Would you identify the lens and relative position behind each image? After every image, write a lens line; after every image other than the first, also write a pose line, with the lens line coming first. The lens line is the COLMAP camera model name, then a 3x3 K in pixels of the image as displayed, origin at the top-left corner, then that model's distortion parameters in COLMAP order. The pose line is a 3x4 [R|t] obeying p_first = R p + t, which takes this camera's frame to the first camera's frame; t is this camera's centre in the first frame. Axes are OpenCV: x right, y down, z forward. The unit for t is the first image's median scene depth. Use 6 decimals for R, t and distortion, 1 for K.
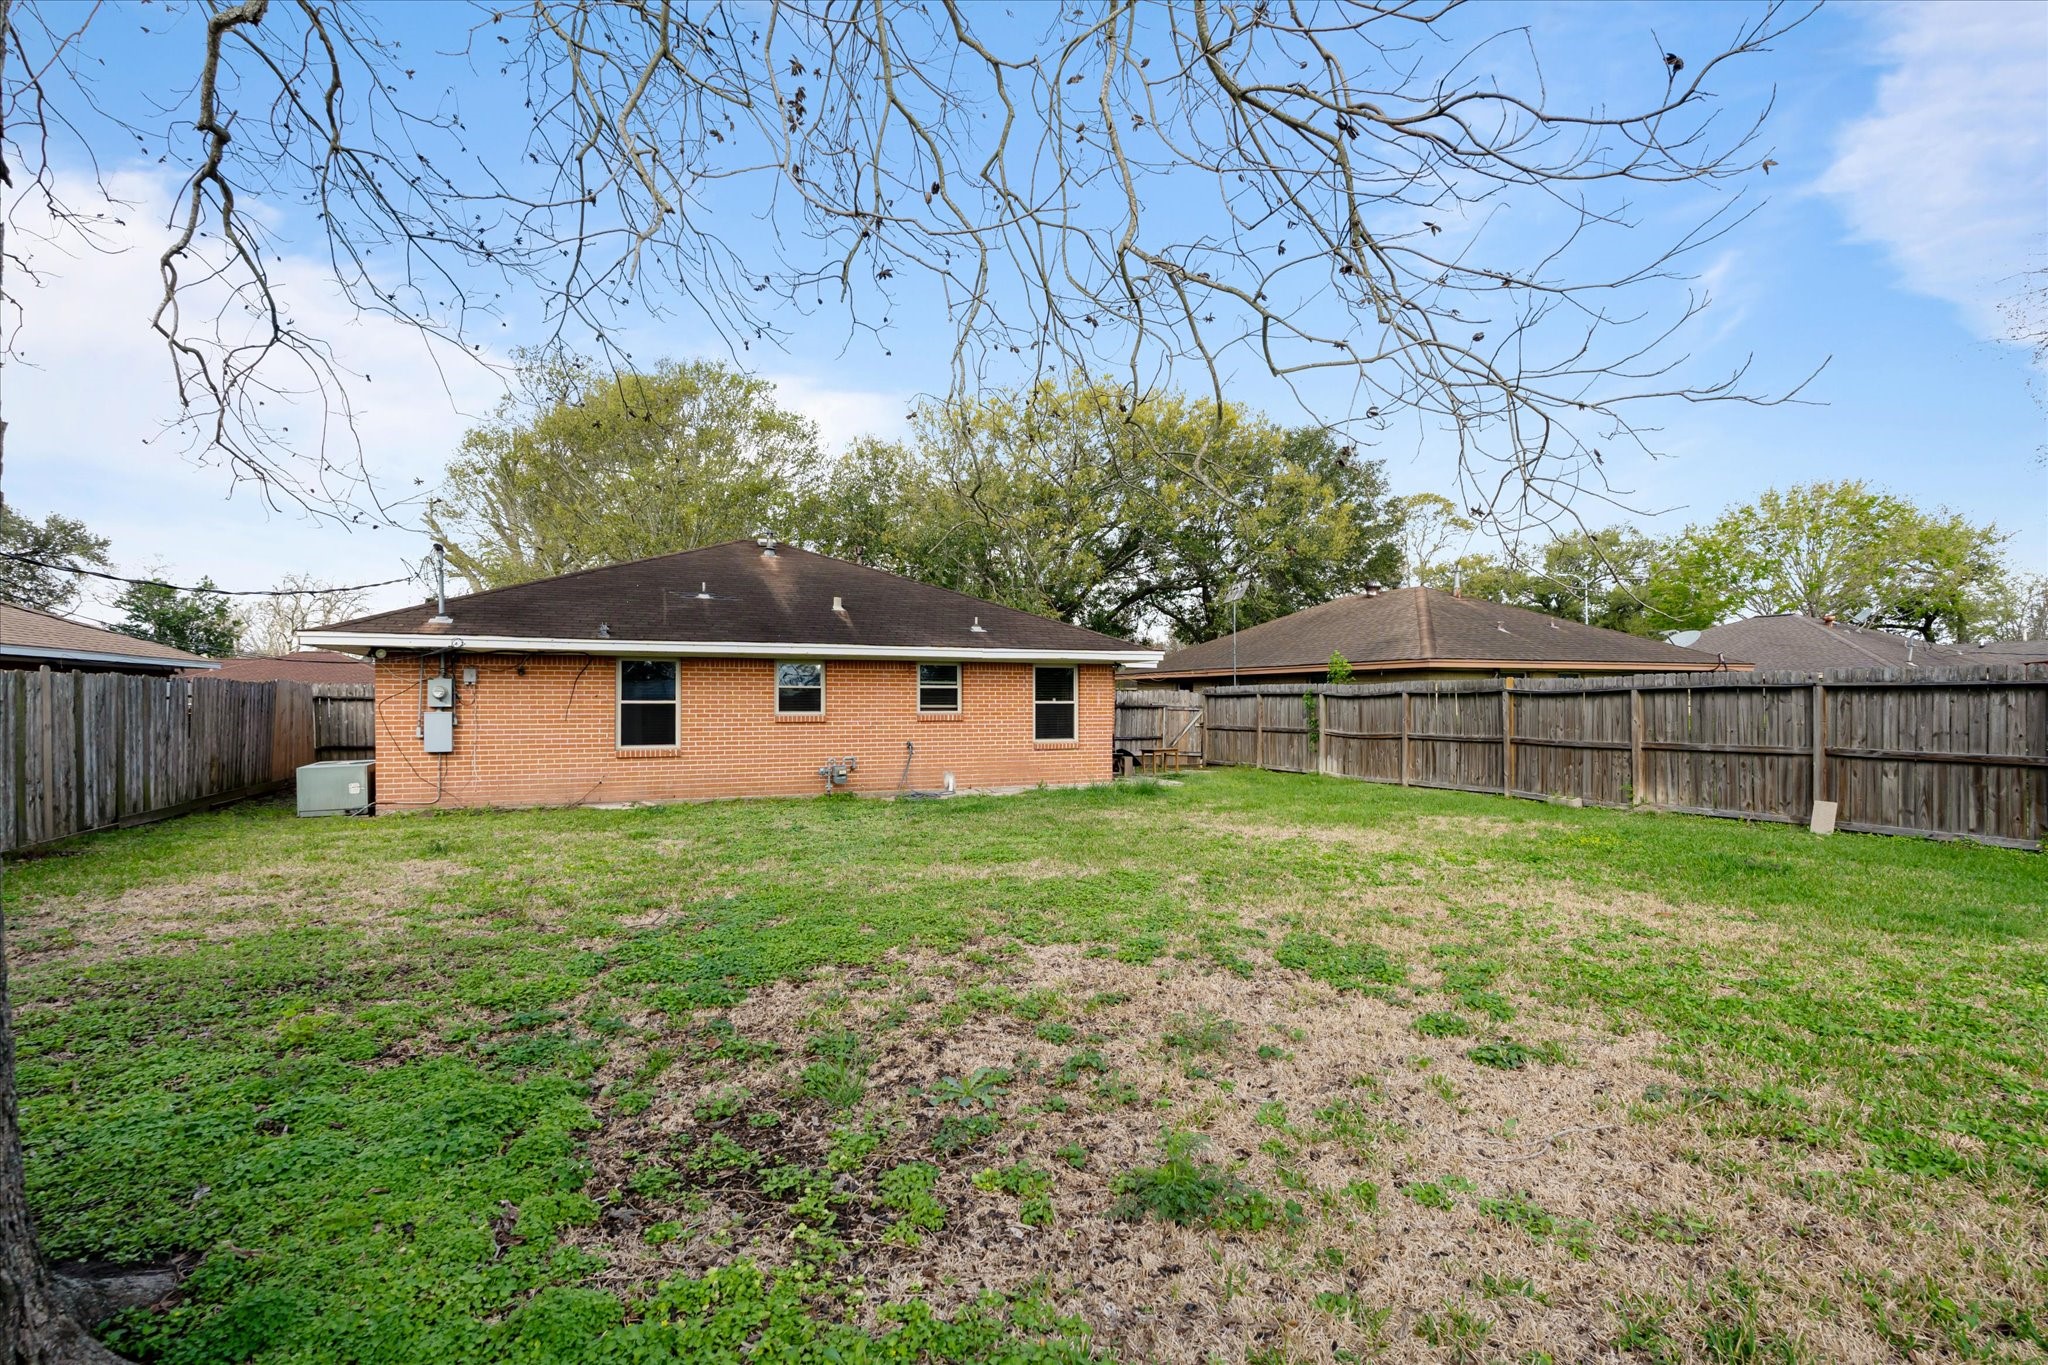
lens RADIAL K [[909.7, 0, 1019.7], [0, 909.7, 692.5], [0, 0, 1]] dist [-0.005470, 0.001231]
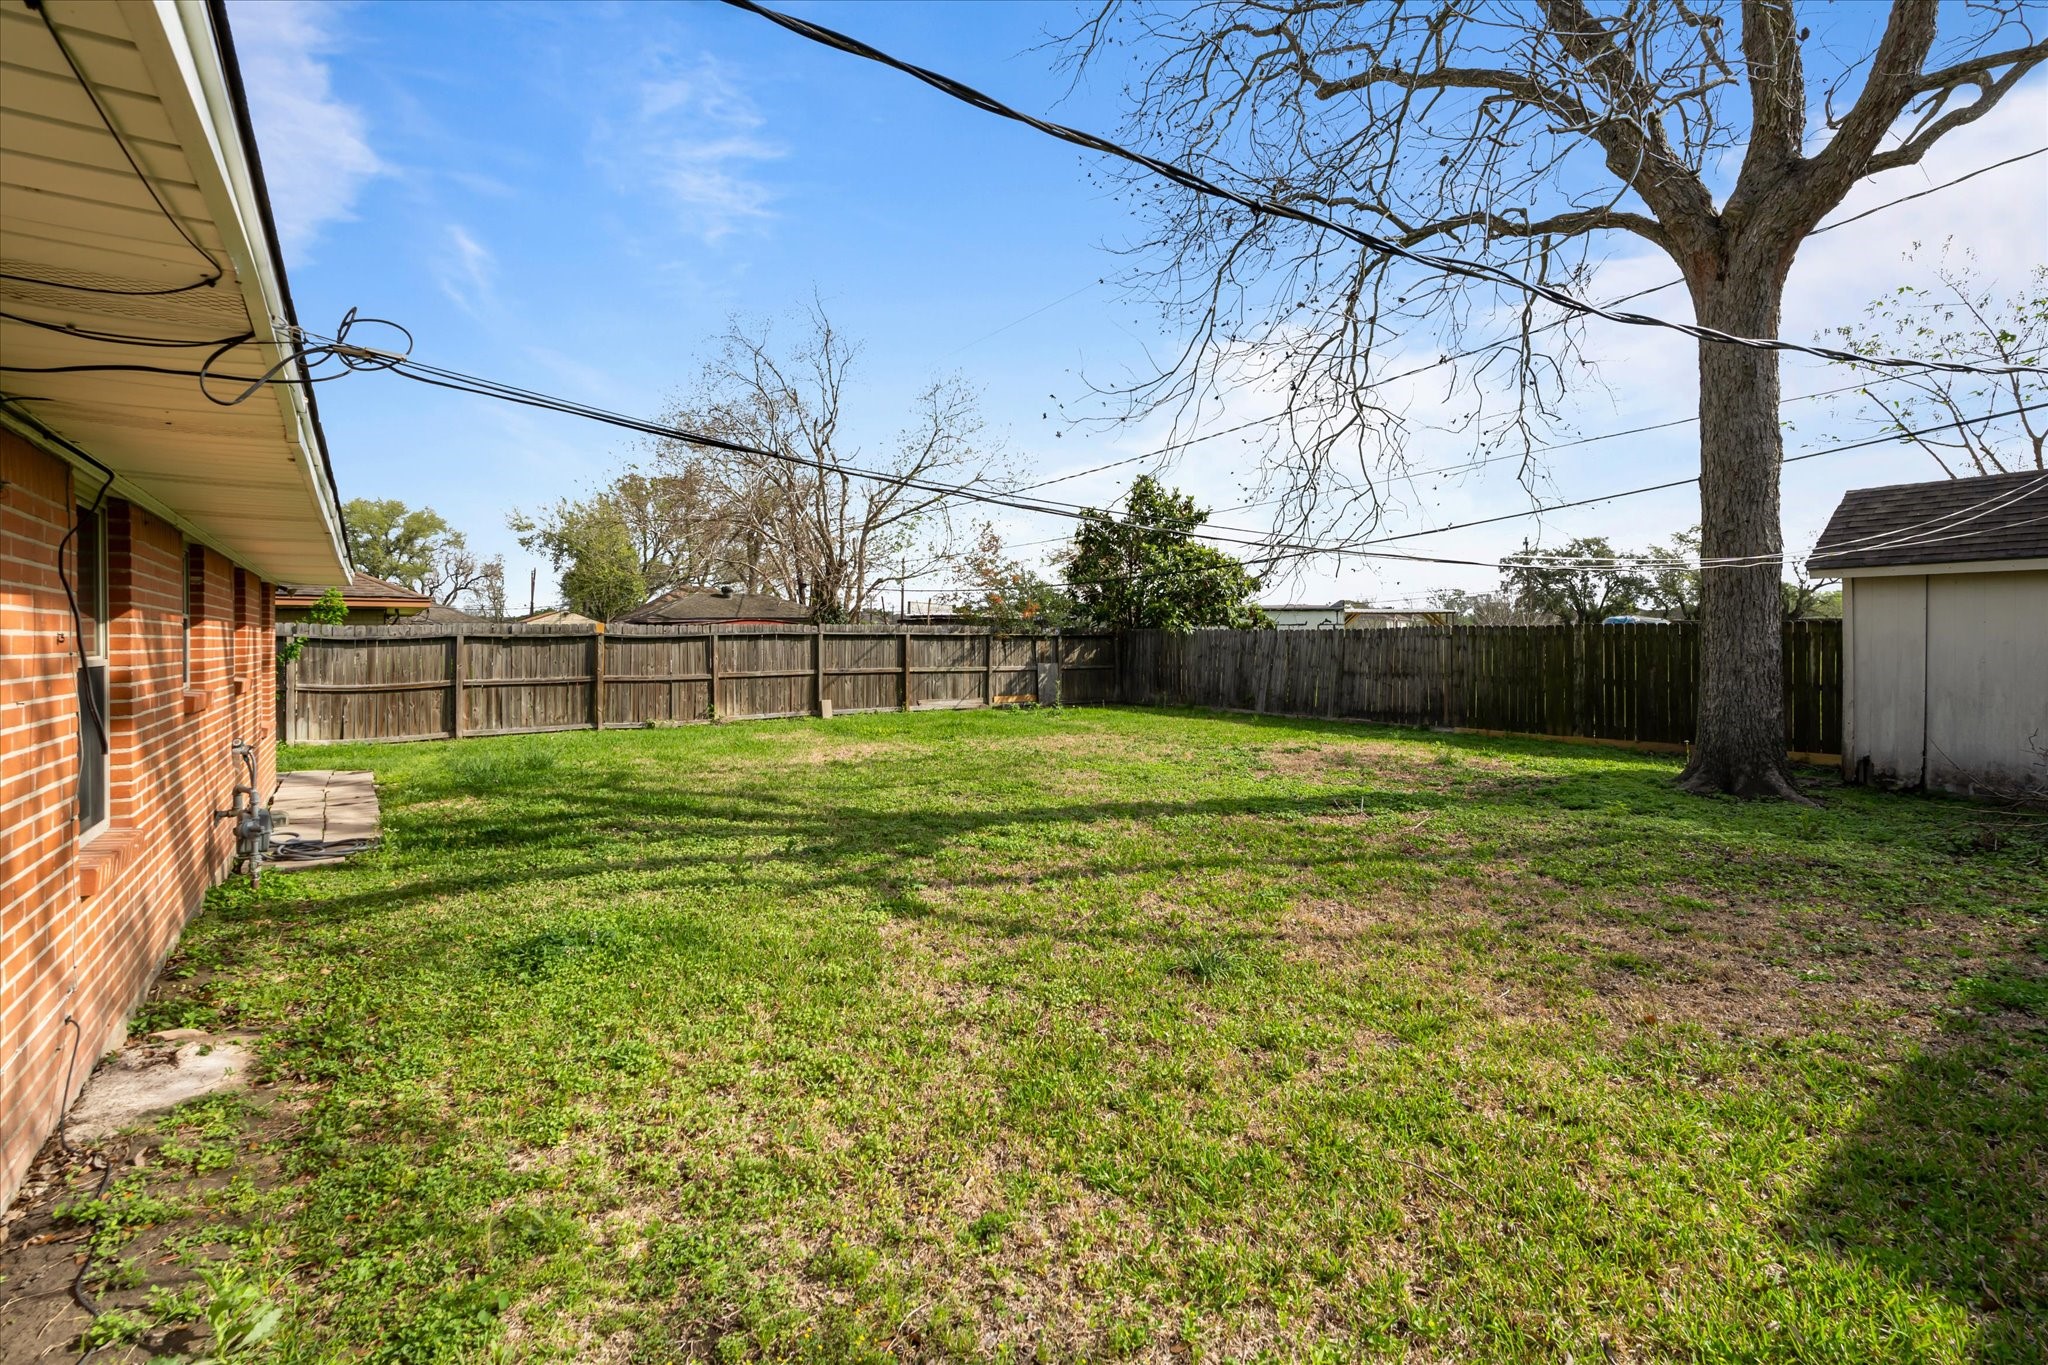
lens RADIAL K [[909.7, 0, 1021.2], [0, 909.7, 665.0], [0, 0, 1]] dist [-0.005470, 0.001231]
pose [[-0.198237, -0.018573, 0.979978, -0.729969], [0.002467, 0.999808, 0.019448, 0.015497], [-0.980151, 0.006272, -0.198153, 0.793409]]
